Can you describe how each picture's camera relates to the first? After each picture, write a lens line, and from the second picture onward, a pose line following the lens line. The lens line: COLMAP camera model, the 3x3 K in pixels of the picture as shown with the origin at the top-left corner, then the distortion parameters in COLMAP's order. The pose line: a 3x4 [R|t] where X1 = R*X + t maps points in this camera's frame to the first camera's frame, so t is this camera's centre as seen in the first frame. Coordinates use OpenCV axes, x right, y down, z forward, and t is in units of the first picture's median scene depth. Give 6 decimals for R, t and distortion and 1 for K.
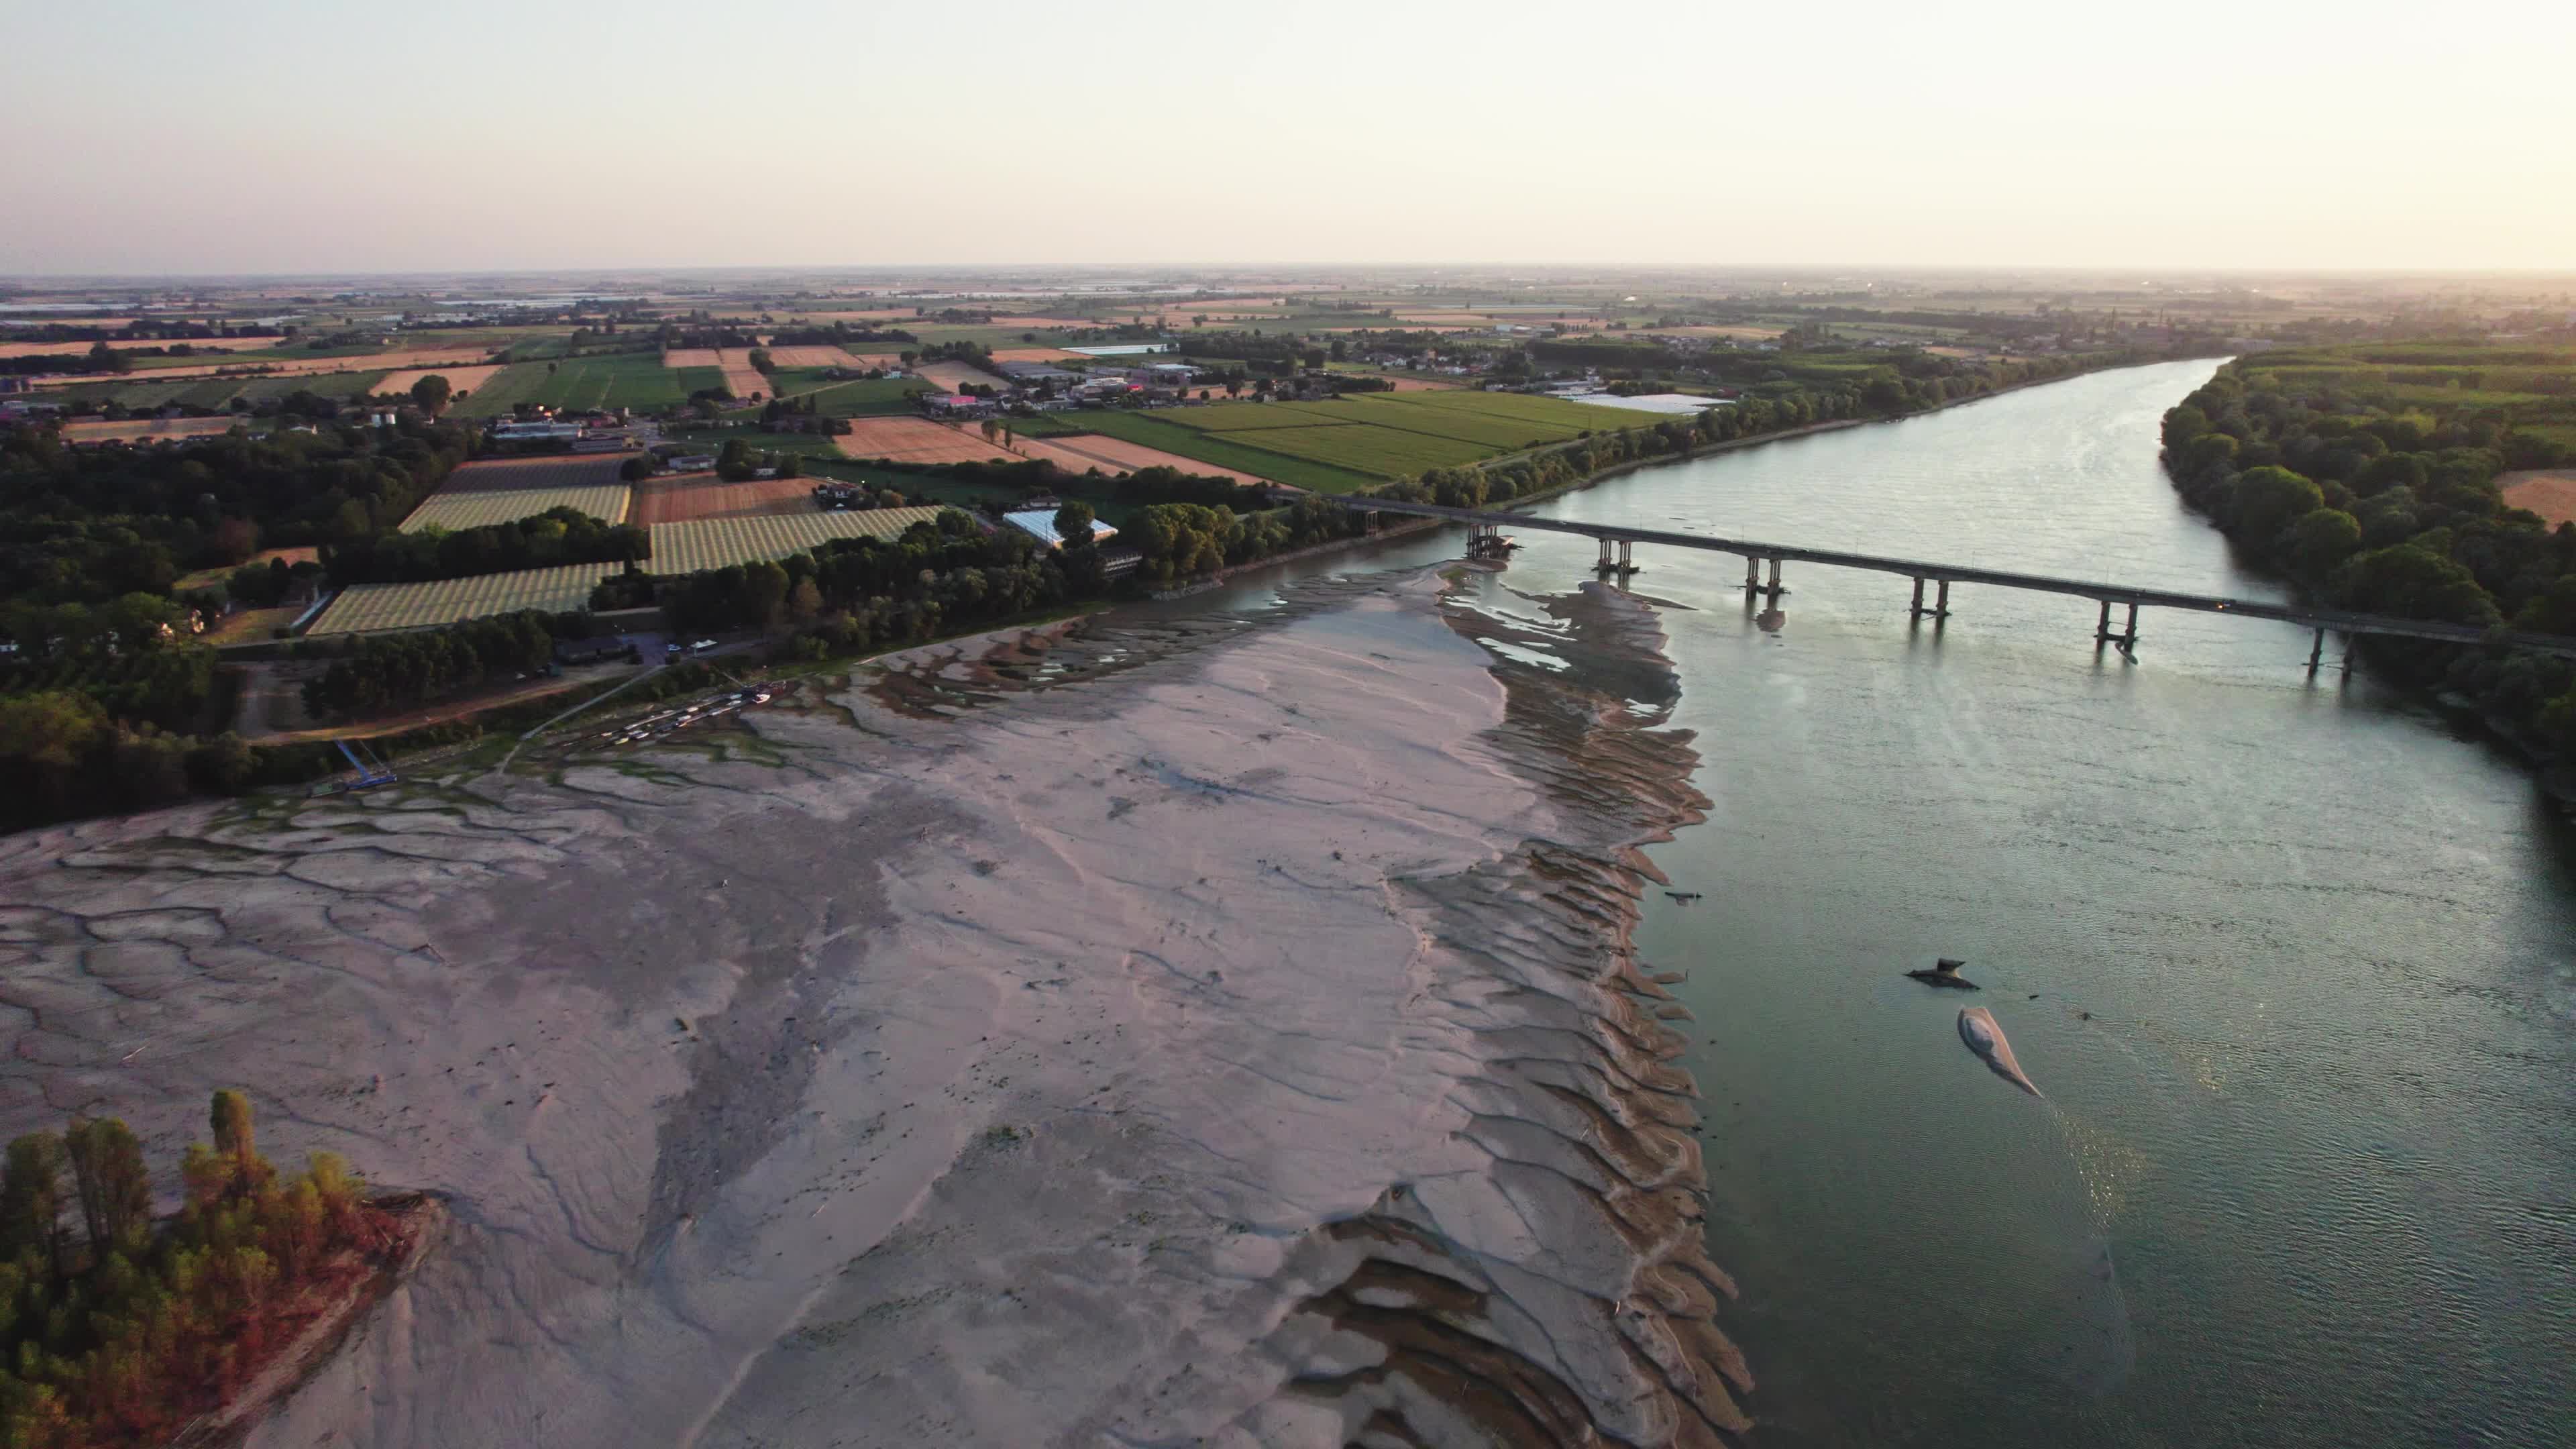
lens RADIAL K [[1669.6, 0, 1288.0], [0, 1669.6, 724.5], [0, 0, 1]] dist [-0.062405, 0.046243]
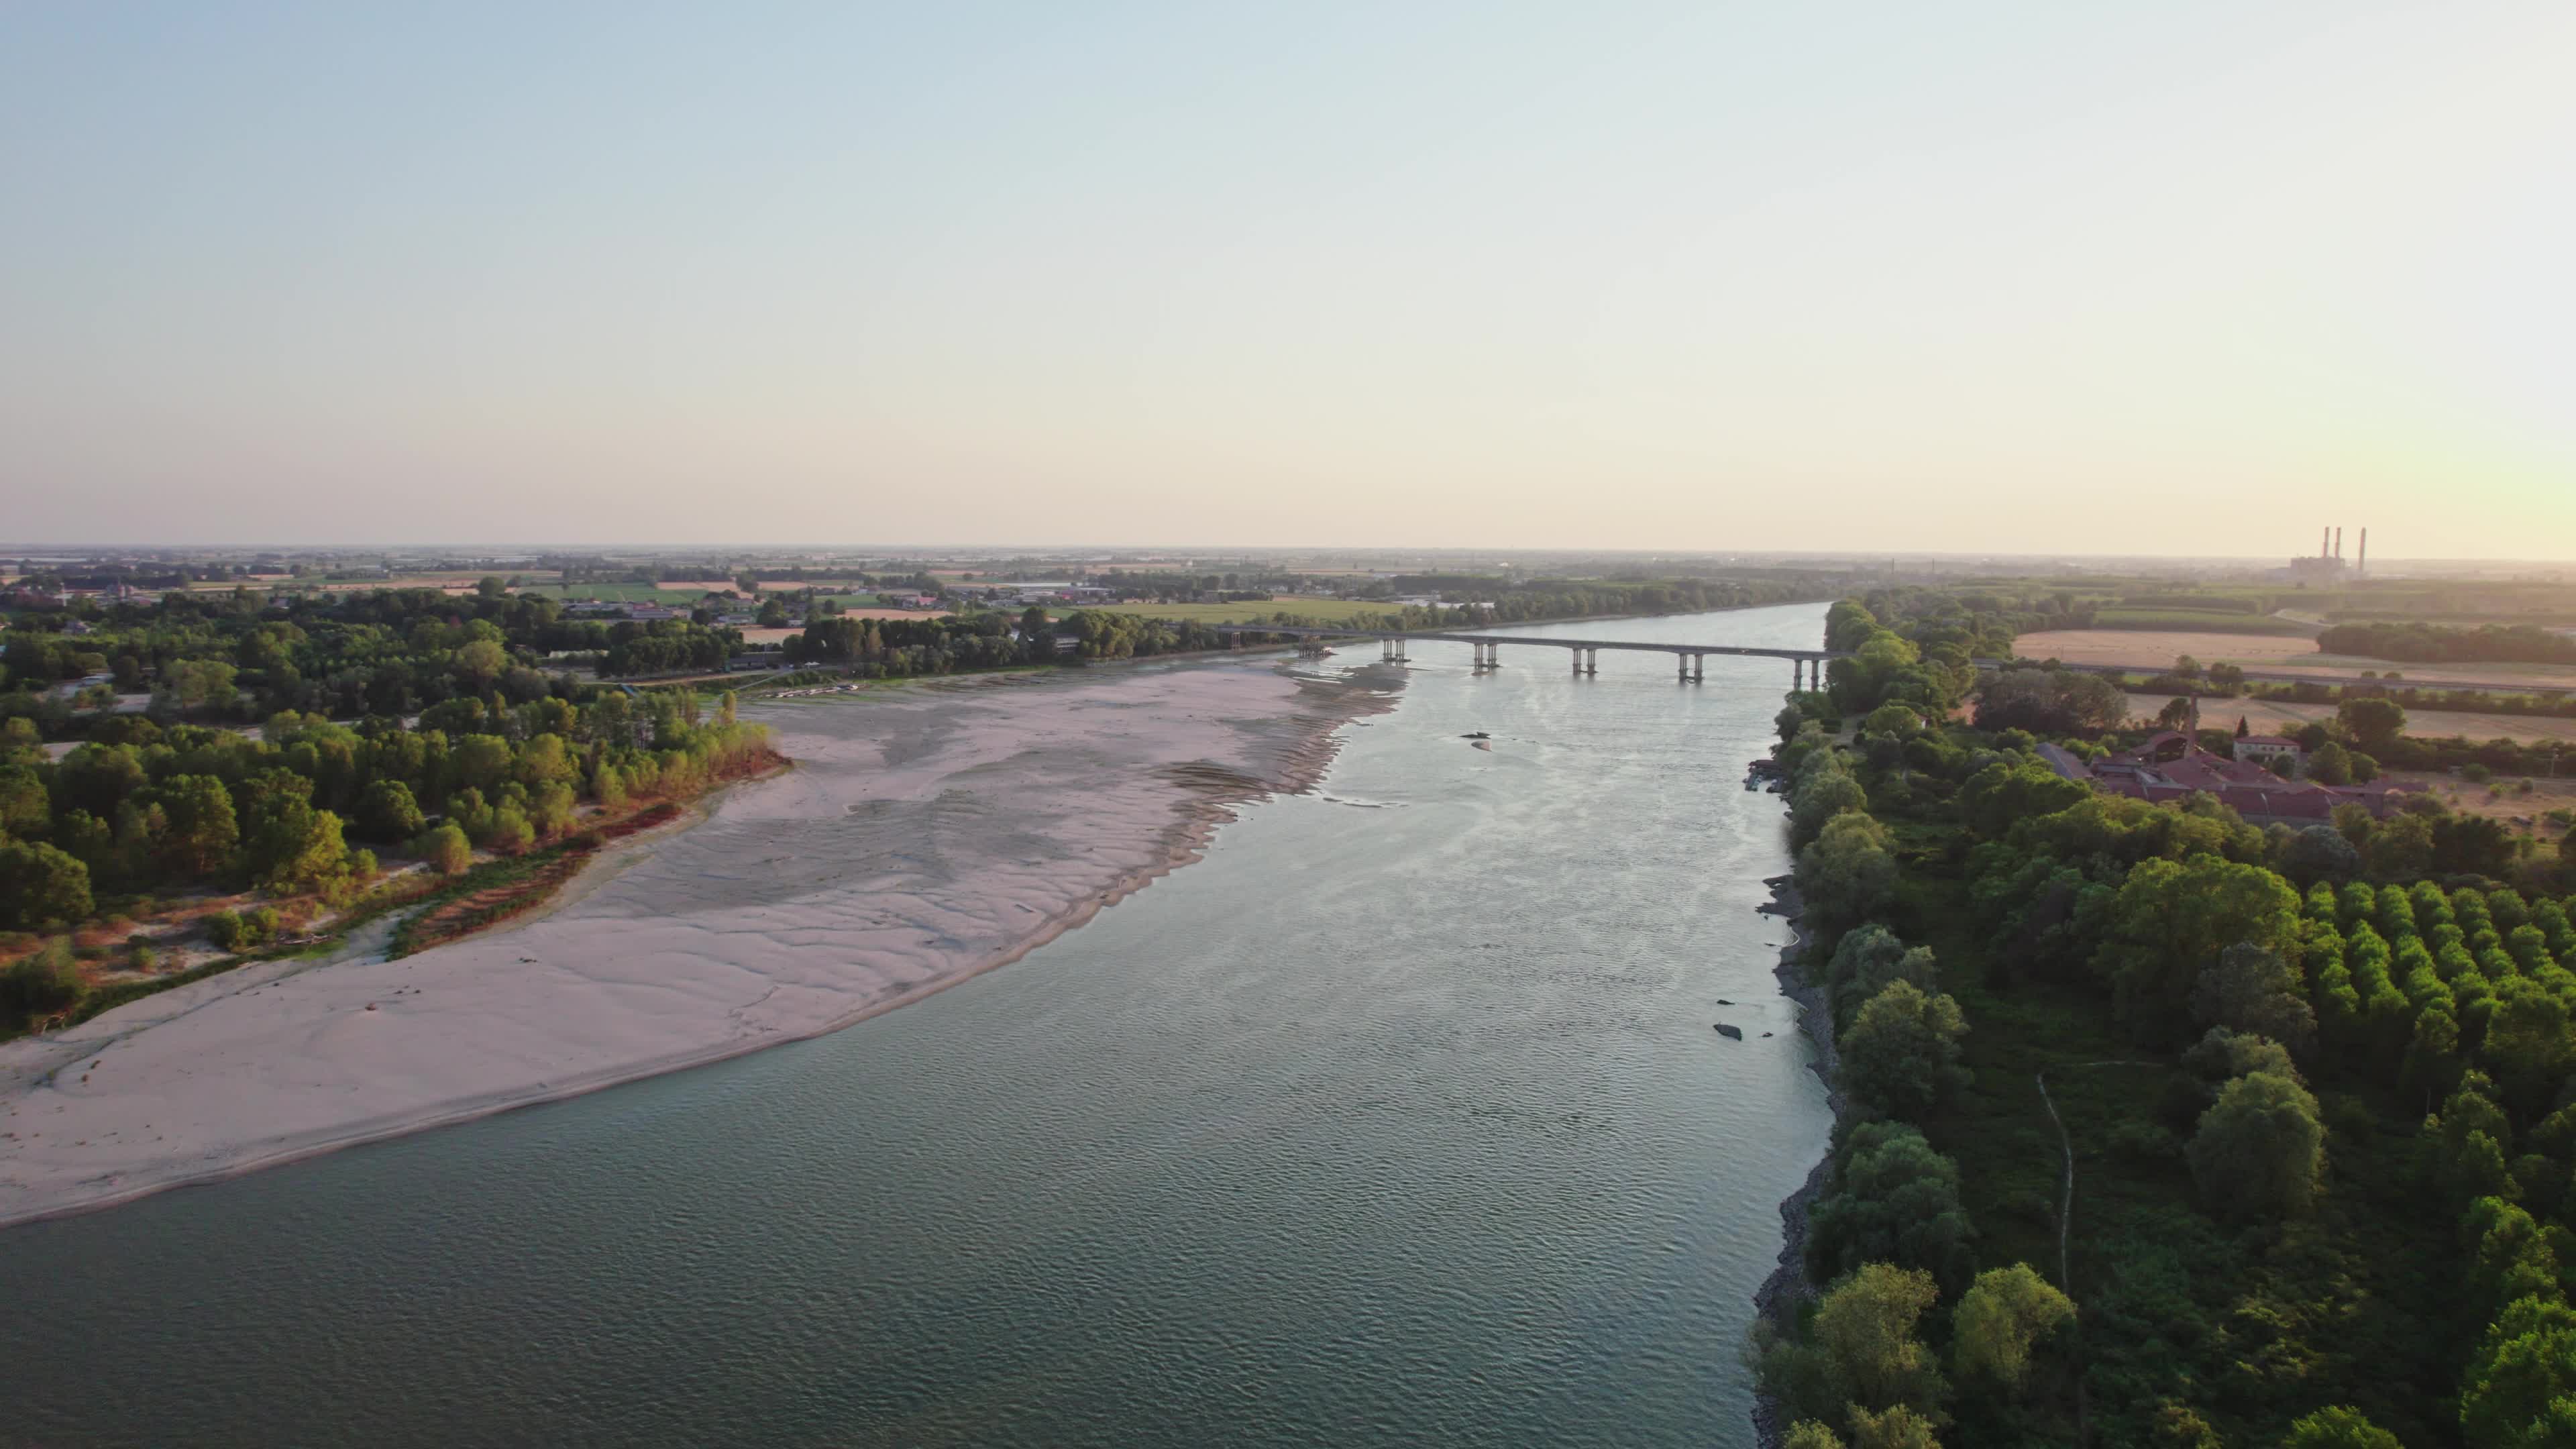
lens RADIAL K [[1665.9, 0, 1287.2], [0, 1665.9, 734.1], [0, 0, 1]] dist [-0.080263, 0.074947]
pose [[0.998602, 0.002398, 0.052798, 0.017088], [0.006092, 0.987090, -0.160050, 0.176769], [-0.052500, 0.160148, 0.985696, -0.385158]]
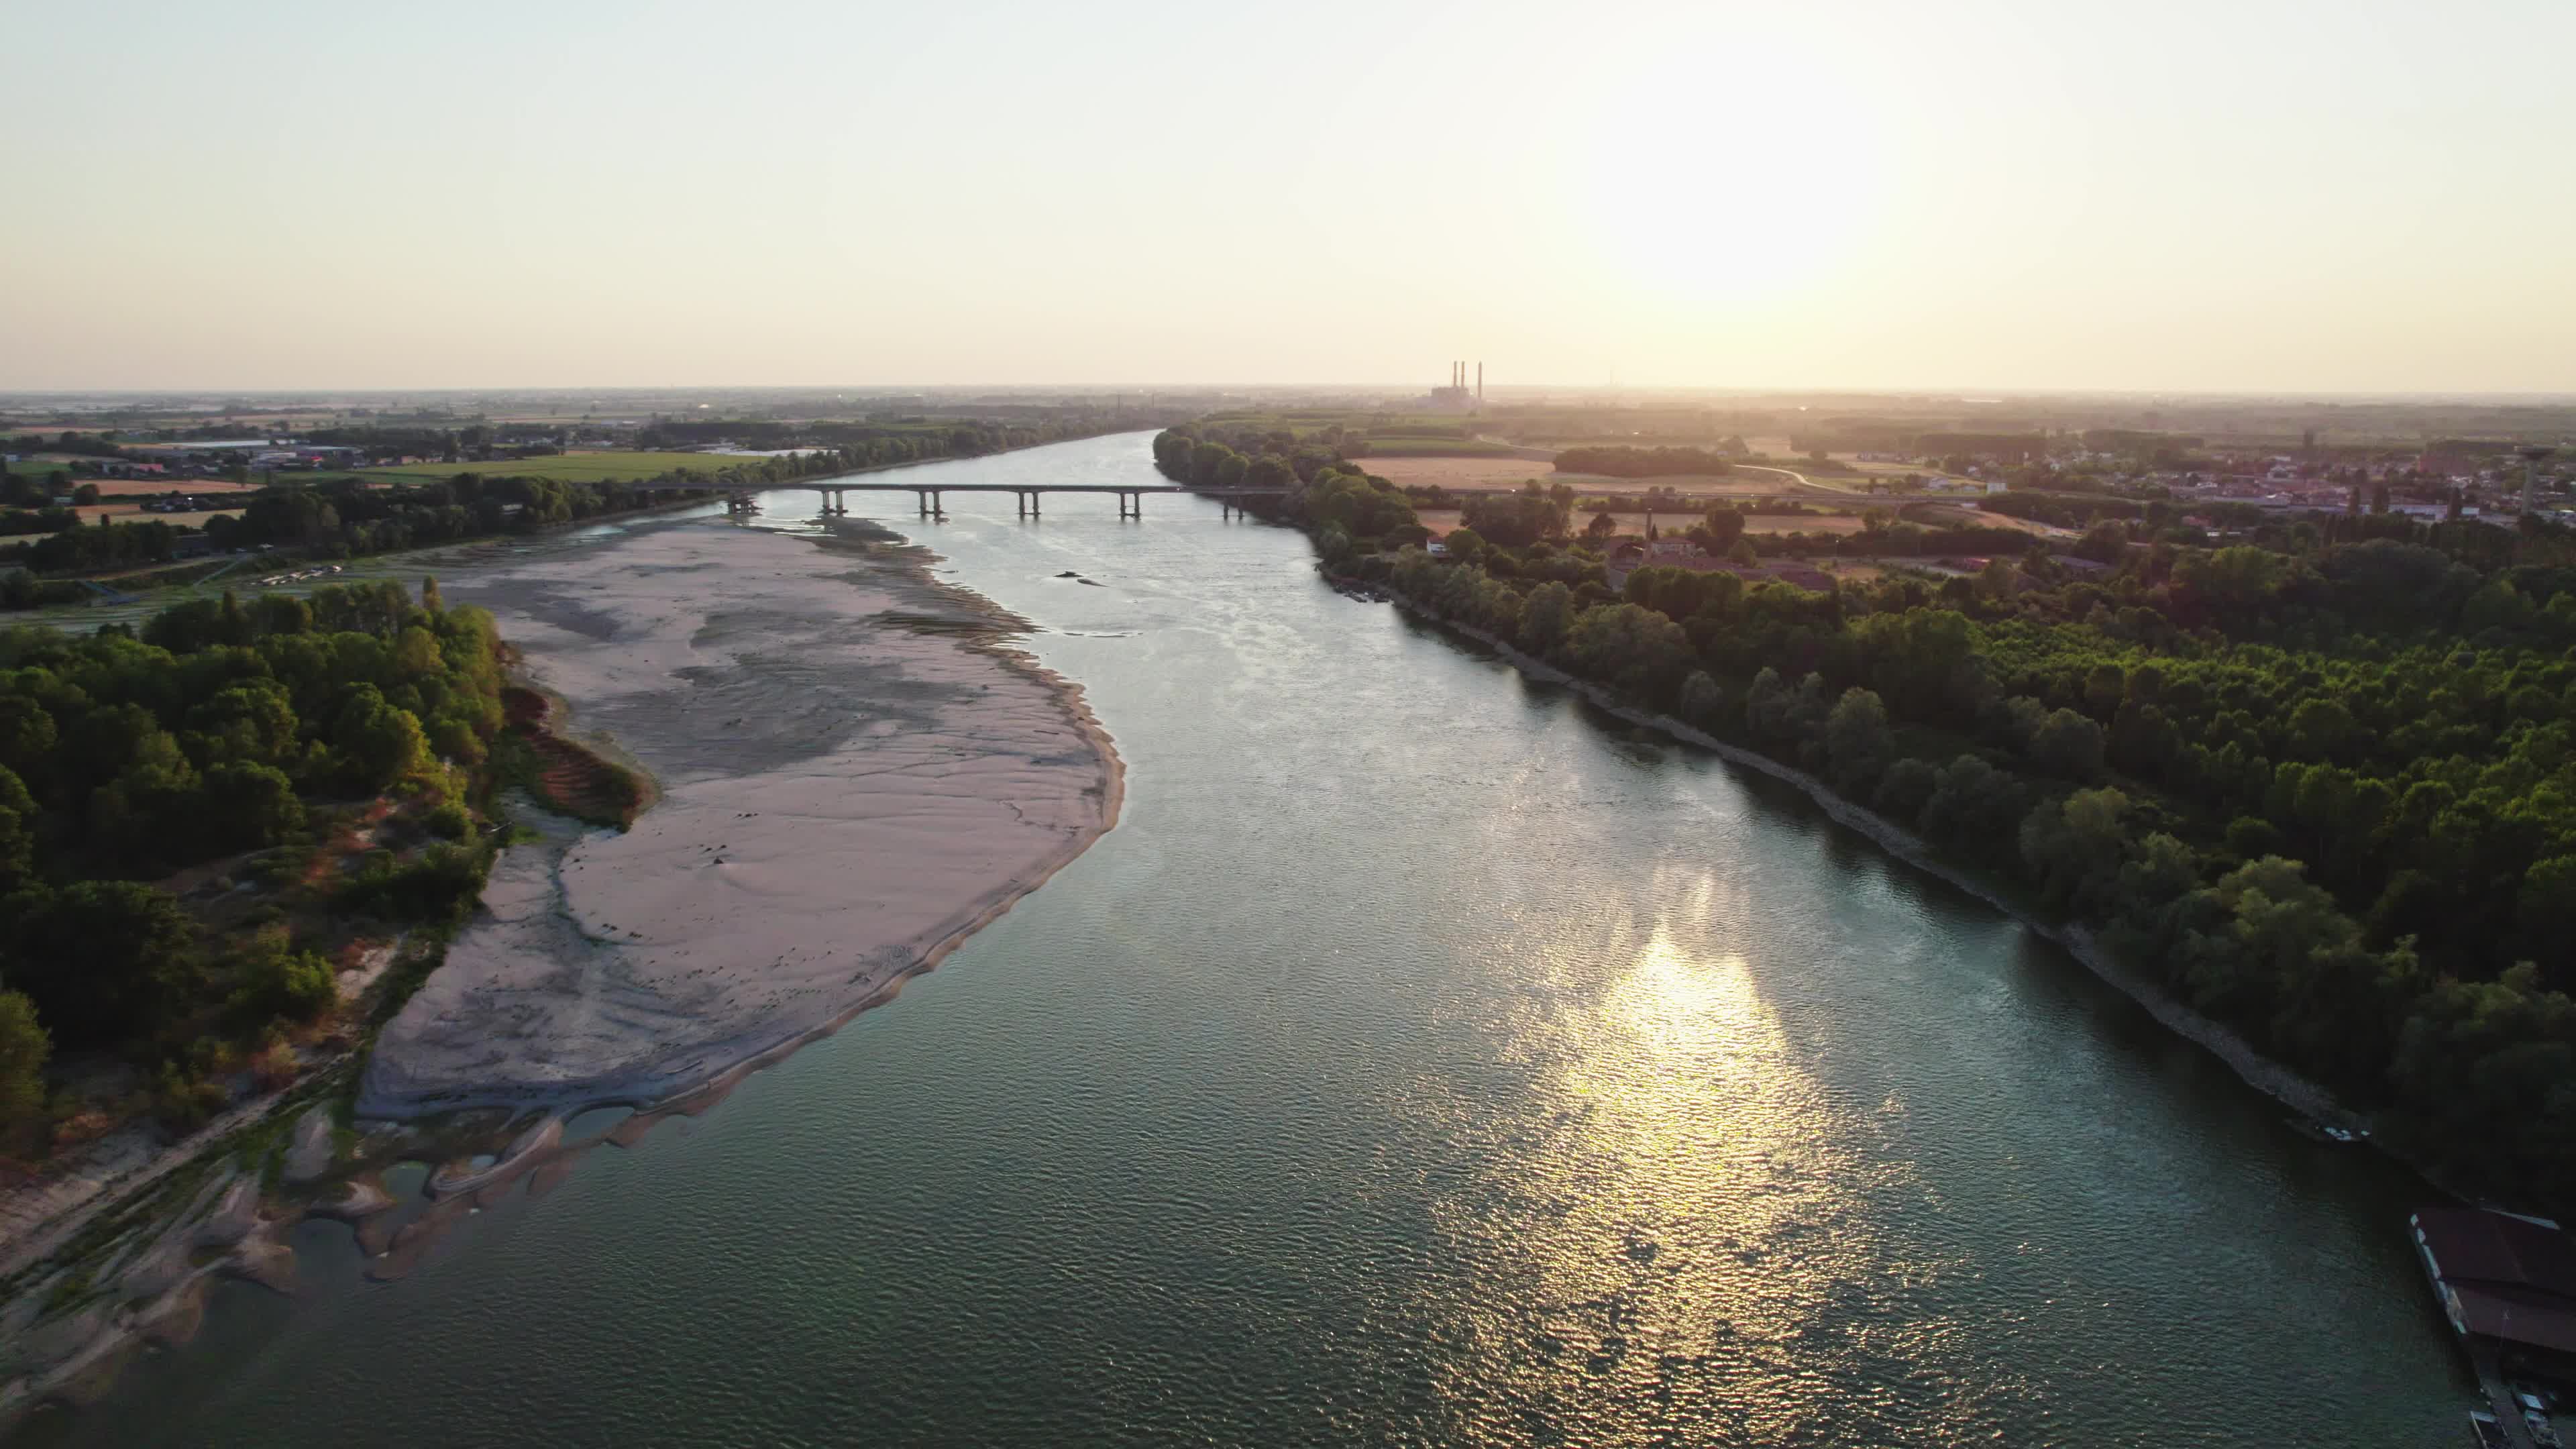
lens RADIAL K [[1665.9, 0, 1287.2], [0, 1665.9, 734.1], [0, 0, 1]] dist [-0.080263, 0.074947]
pose [[0.852514, -0.108025, 0.511421, -0.211263], [0.141107, 0.989648, -0.026179, 0.177030], [-0.503299, 0.094483, 0.858932, -0.430176]]
